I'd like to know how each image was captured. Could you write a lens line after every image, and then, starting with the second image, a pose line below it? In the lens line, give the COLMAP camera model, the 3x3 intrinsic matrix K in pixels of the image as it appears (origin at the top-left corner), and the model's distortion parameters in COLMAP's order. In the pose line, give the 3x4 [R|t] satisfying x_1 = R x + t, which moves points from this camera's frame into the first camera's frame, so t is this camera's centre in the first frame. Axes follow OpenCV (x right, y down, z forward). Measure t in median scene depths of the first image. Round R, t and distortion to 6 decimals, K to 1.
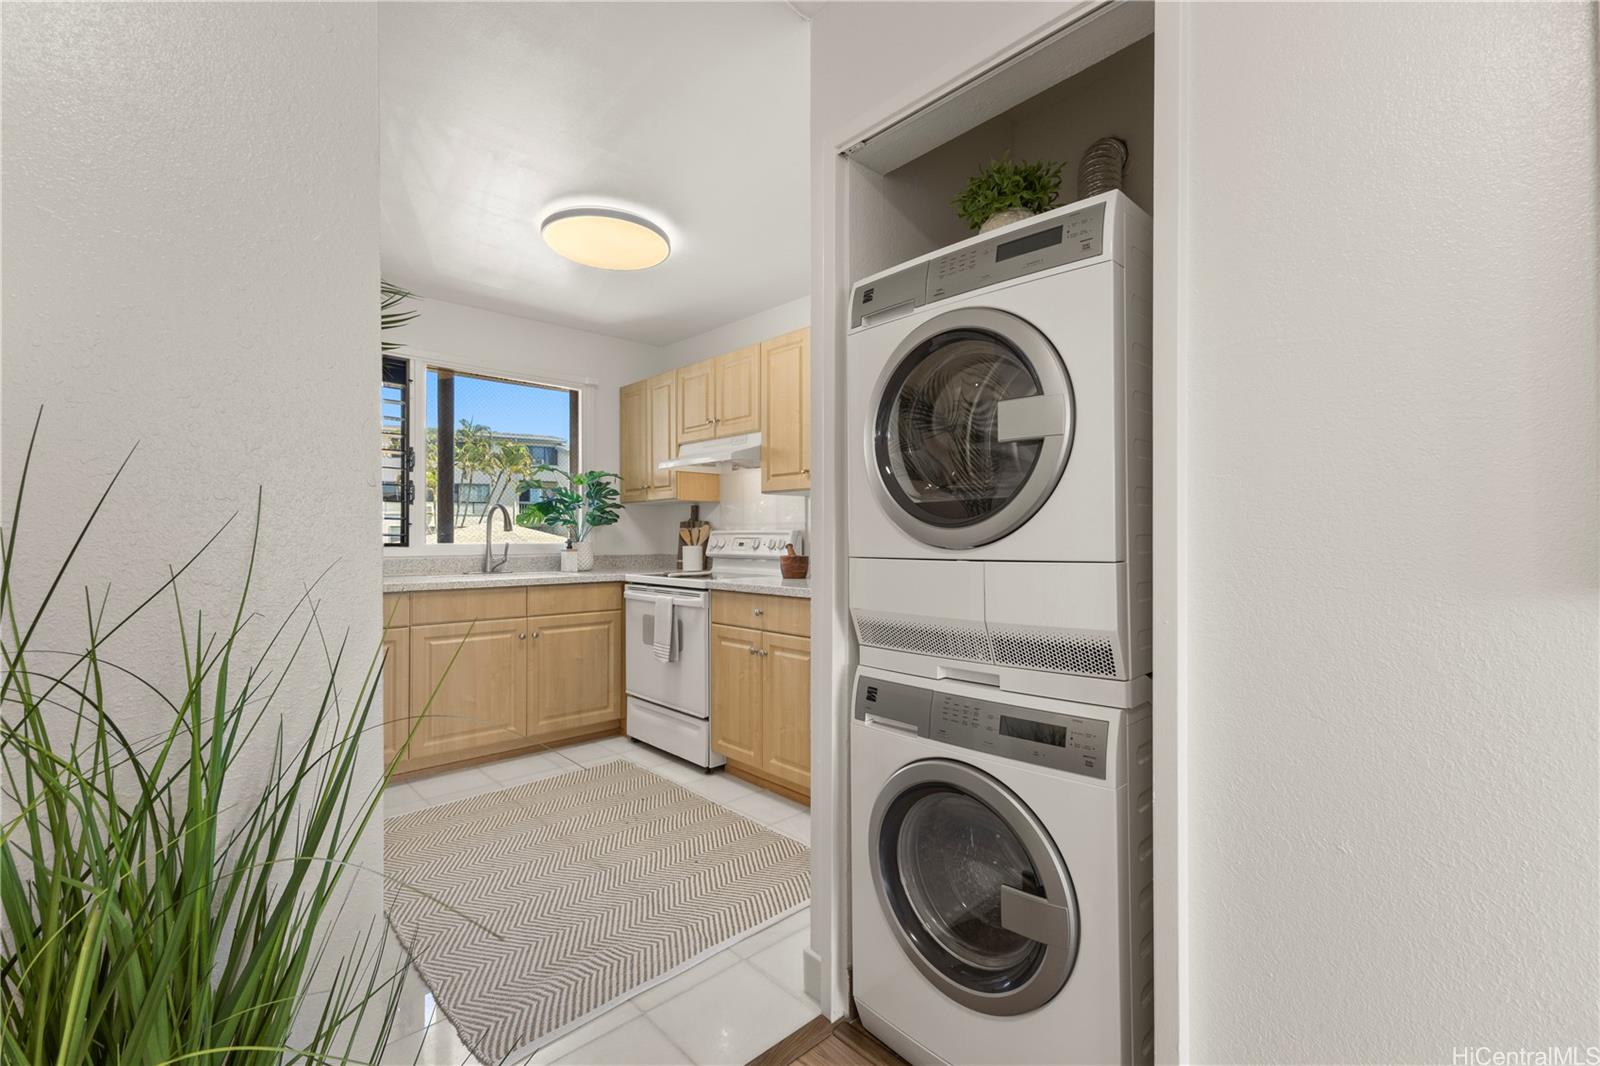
lens RADIAL K [[697.7, 0, 788.9], [0, 697.7, 537.7], [0, 0, 1]] dist [0.011607, 0.000146]
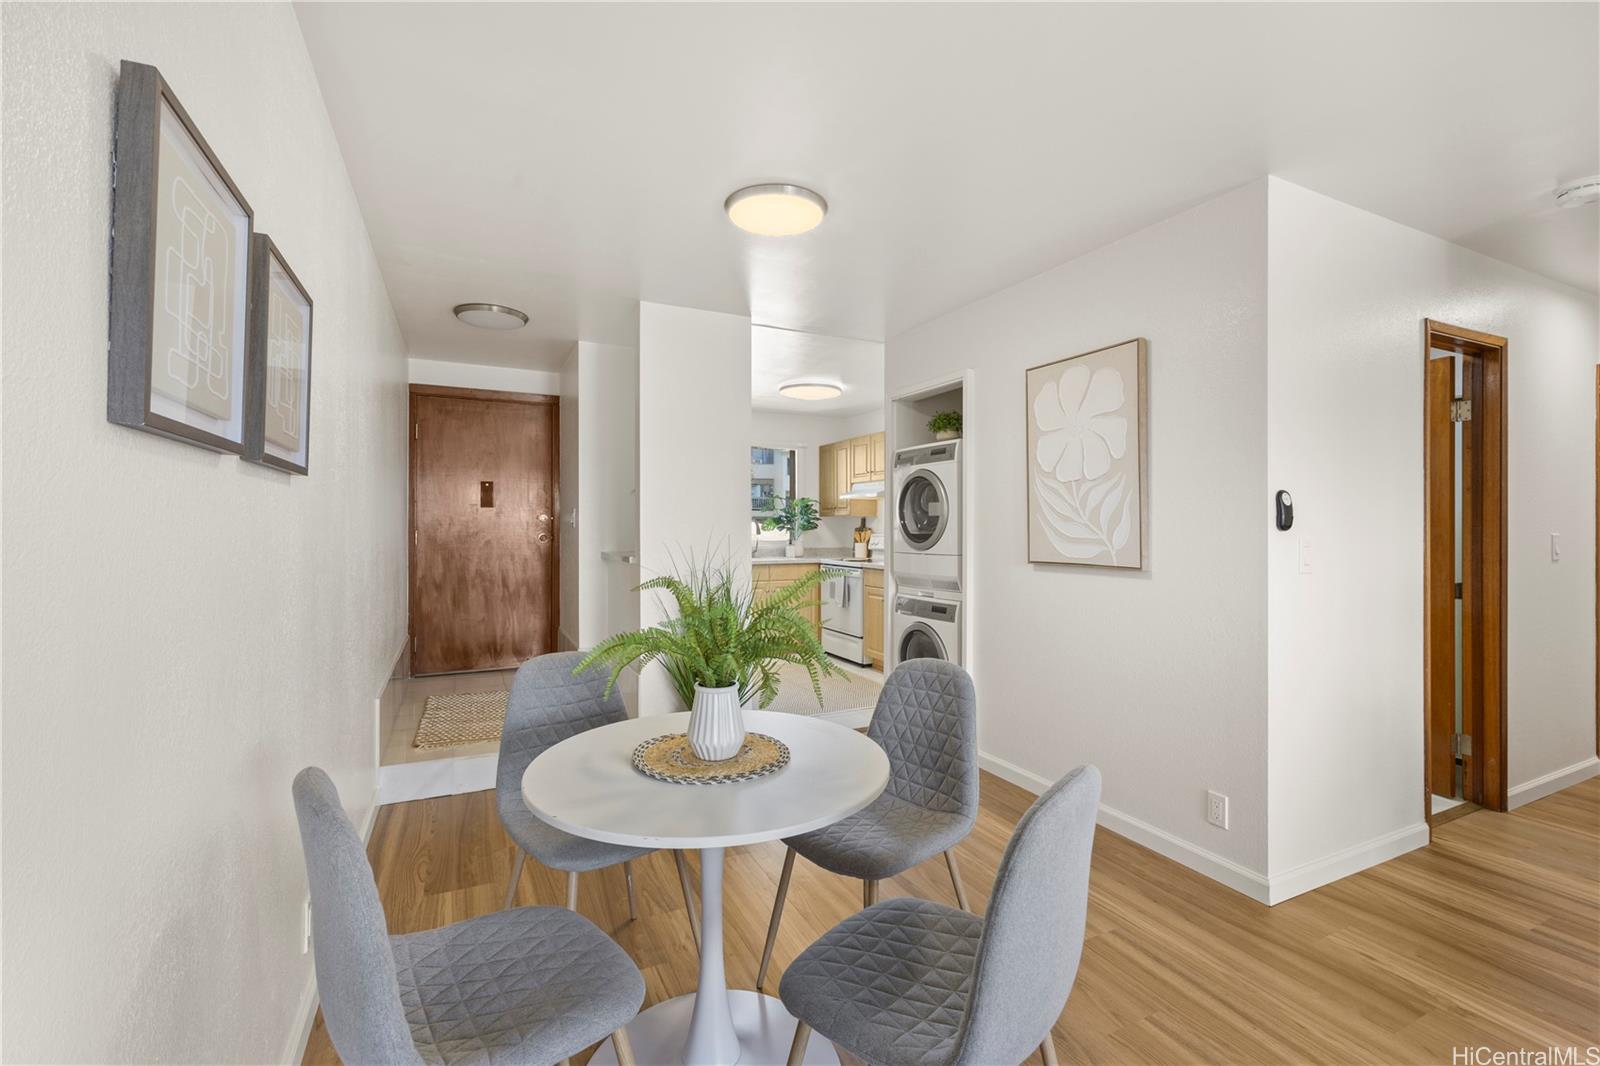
lens RADIAL K [[697.7, 0, 809.2], [0, 697.7, 524.6], [0, 0, 1]] dist [0.011607, 0.000146]
pose [[0.964372, 0.003966, -0.264522, 0.205689], [-0.005049, 0.999981, -0.003416, -0.028885], [0.264503, 0.004630, 0.964374, -0.717294]]
